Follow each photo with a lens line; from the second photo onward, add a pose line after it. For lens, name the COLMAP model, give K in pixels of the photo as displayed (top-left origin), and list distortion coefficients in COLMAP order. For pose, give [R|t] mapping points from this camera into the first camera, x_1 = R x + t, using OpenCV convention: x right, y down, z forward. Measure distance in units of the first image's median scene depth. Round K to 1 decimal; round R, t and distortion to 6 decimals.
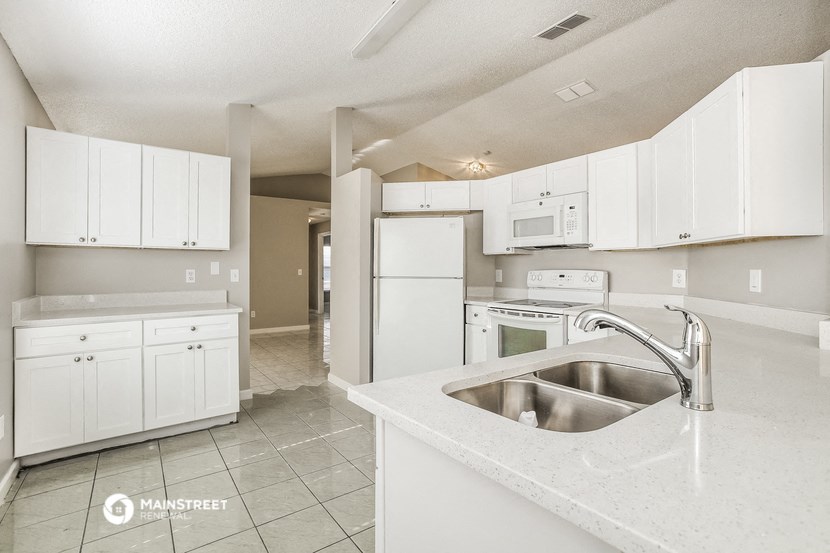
lens RADIAL K [[396.1, 0, 427.7], [0, 396.1, 268.0], [0, 0, 1]] dist [0.000146, 0.001385]
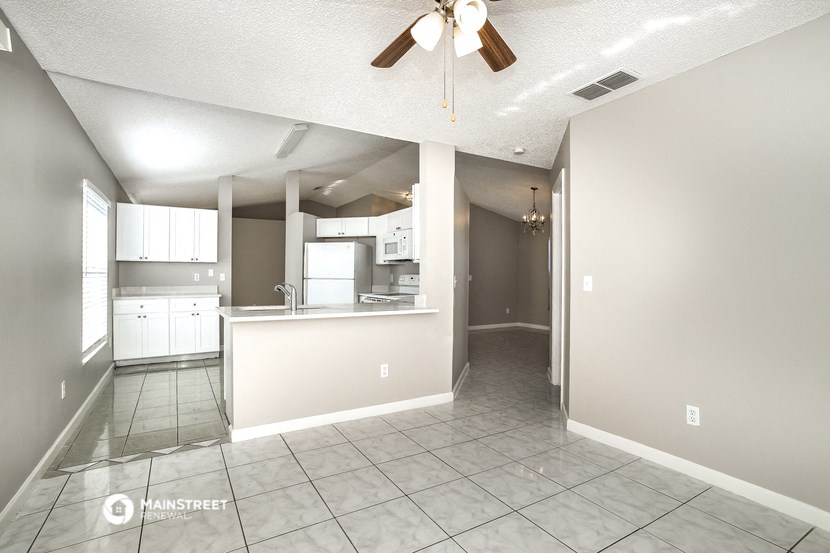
lens RADIAL K [[396.1, 0, 415.6], [0, 396.1, 278.5], [0, 0, 1]] dist [0.000146, 0.001385]
pose [[0.993845, 0.005301, -0.110653, 0.560815], [-0.003742, 0.999891, 0.014294, -0.002451], [0.110716, -0.013792, 0.993756, -0.642330]]
